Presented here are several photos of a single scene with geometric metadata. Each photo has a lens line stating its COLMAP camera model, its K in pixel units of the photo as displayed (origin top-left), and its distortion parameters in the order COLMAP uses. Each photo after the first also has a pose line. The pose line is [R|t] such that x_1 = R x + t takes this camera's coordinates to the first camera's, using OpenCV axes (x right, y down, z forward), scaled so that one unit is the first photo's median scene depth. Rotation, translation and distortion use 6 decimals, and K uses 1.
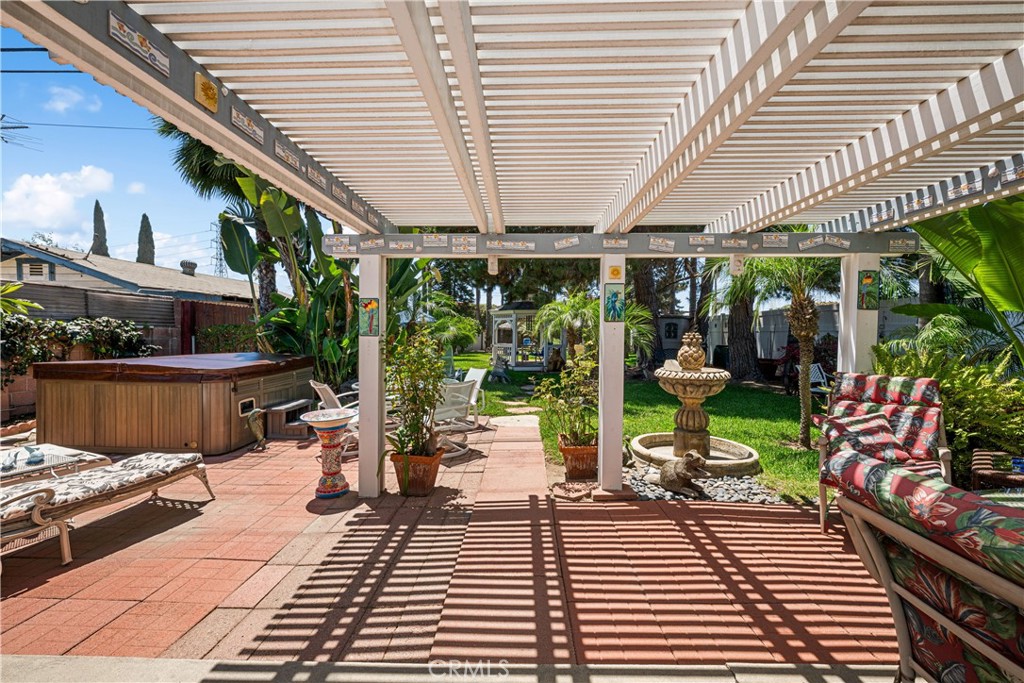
lens RADIAL K [[410.4, 0, 513.4], [0, 410.4, 335.1], [0, 0, 1]] dist [-0.004024, 0.000467]
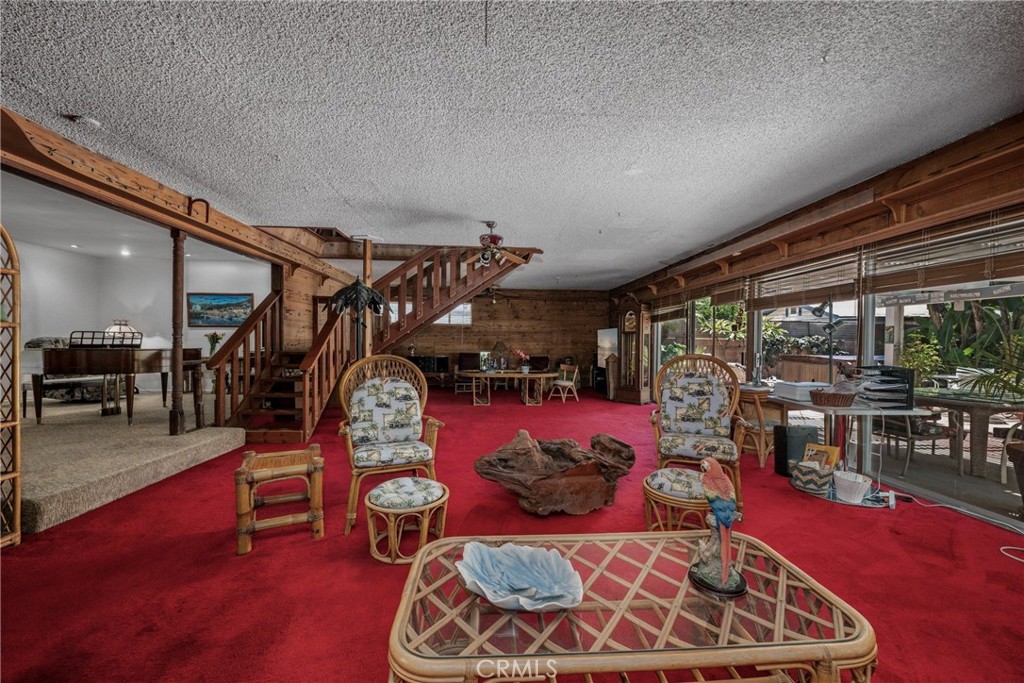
lens RADIAL K [[410.4, 0, 510.7], [0, 410.4, 342.0], [0, 0, 1]] dist [-0.004024, 0.000467]
pose [[0.070151, -0.004795, -0.997525, 1.030444], [-0.015546, 0.999862, -0.005900, 0.025118], [0.997415, 0.015922, 0.070067, -0.711754]]
